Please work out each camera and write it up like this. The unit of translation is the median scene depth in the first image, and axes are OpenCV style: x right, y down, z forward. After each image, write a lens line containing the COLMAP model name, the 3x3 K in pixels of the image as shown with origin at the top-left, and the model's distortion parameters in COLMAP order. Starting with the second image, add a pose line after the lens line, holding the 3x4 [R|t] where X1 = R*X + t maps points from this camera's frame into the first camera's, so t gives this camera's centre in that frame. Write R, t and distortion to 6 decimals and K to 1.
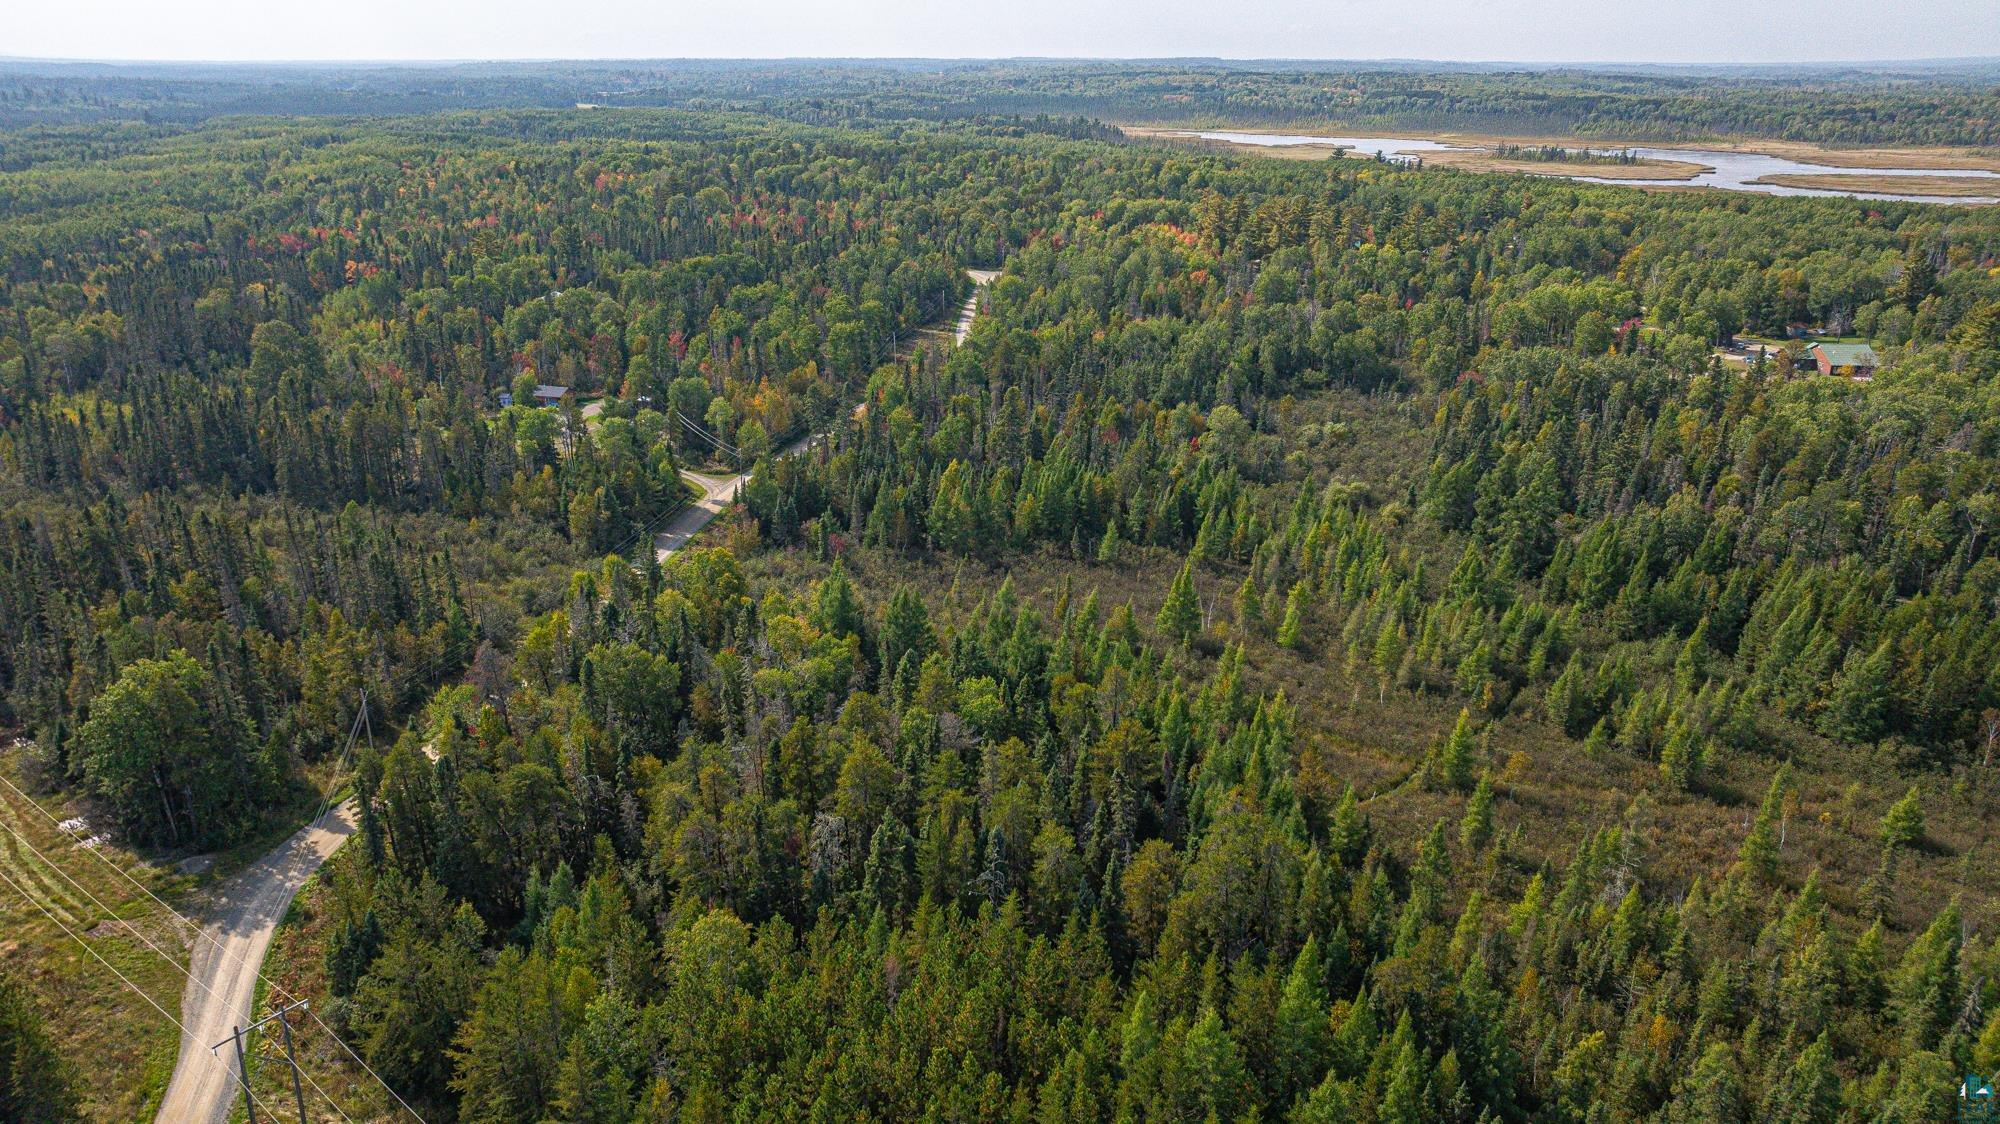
lens RADIAL K [[1402.7, 0, 1004.3], [0, 1402.7, 552.7], [0, 0, 1]] dist [-0.033791, 0.035445]
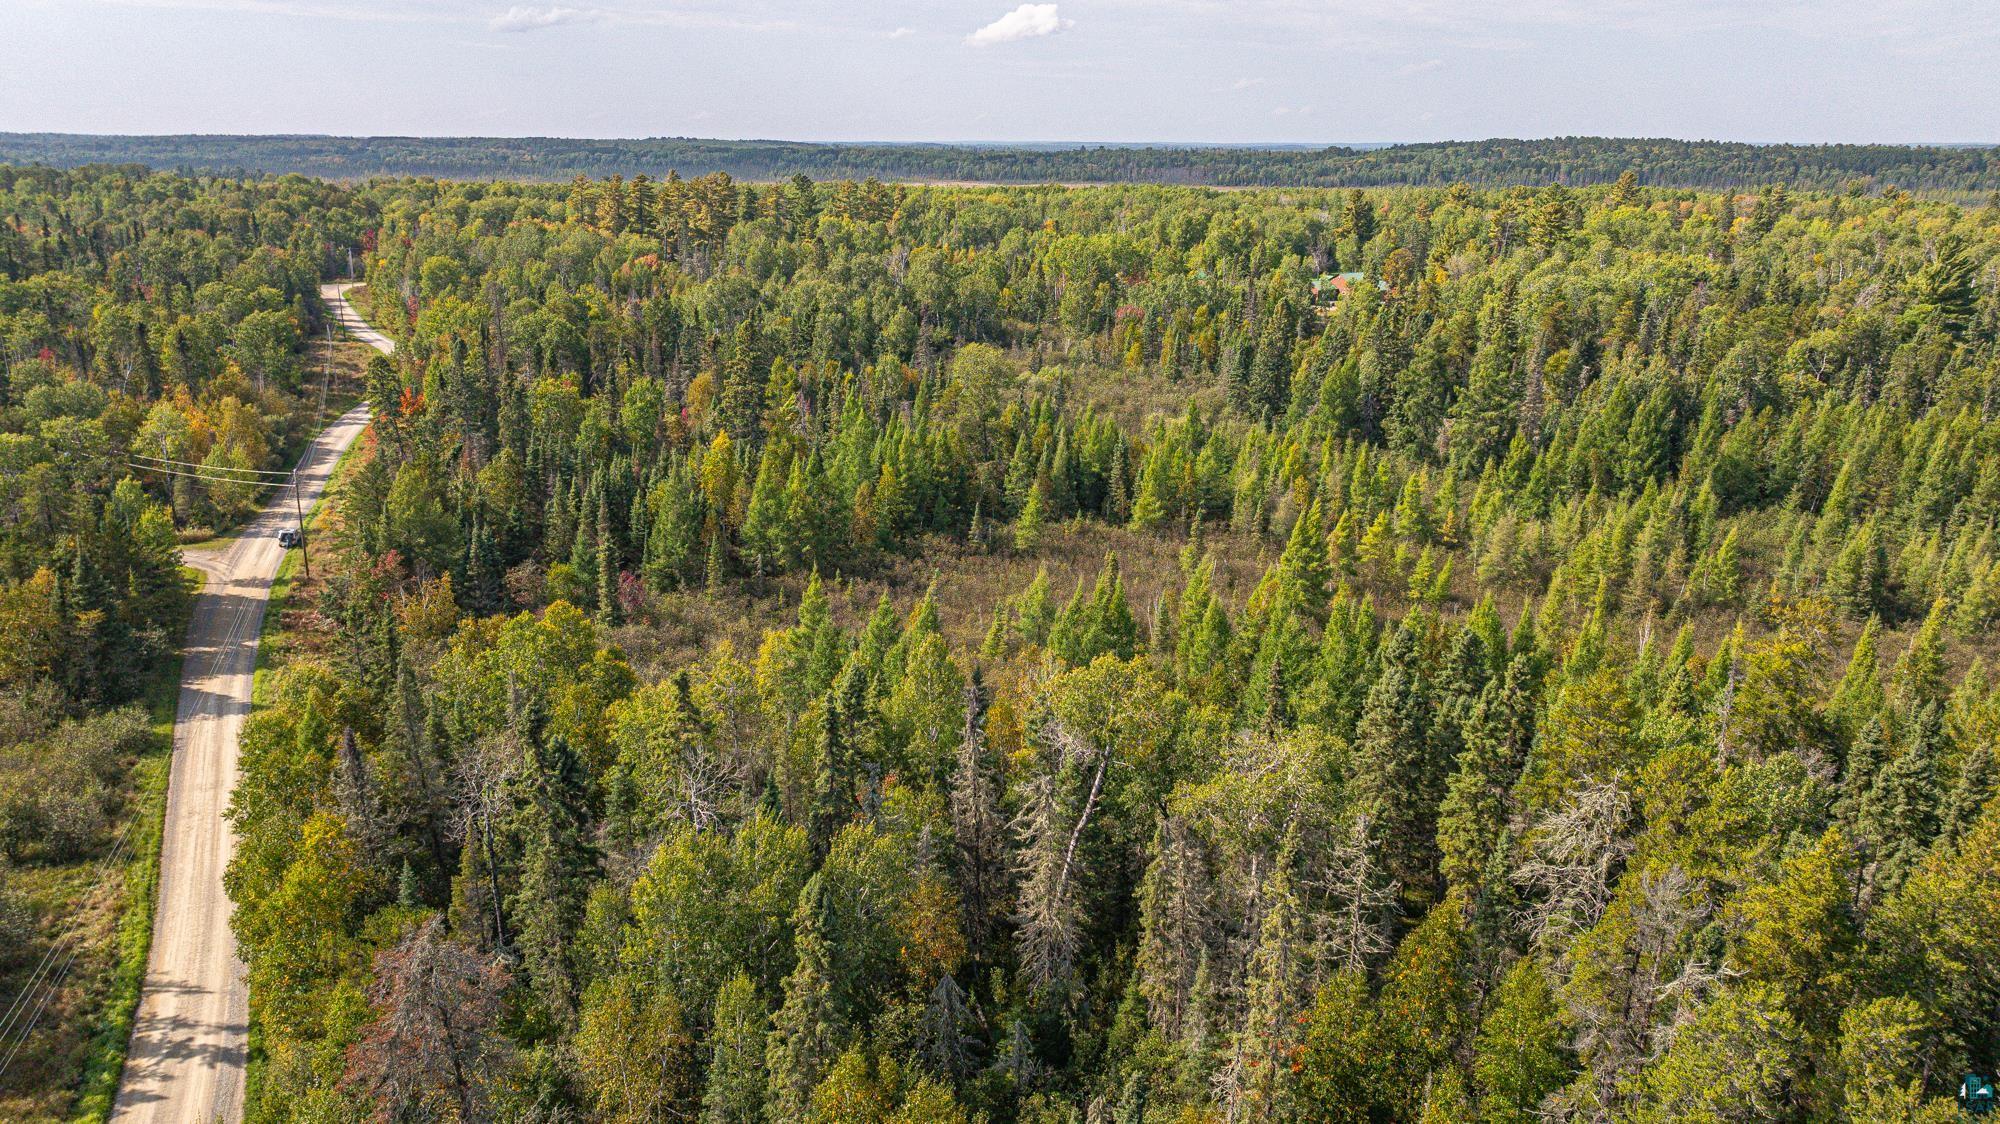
lens RADIAL K [[1402.7, 0, 1000.6], [0, 1402.7, 566.4], [0, 0, 1]] dist [-0.033791, 0.035445]
pose [[0.833049, -0.157794, 0.530217, -0.186136], [0.181642, 0.983338, 0.007256, 0.004384], [-0.522527, 0.090265, 0.847831, 0.310052]]
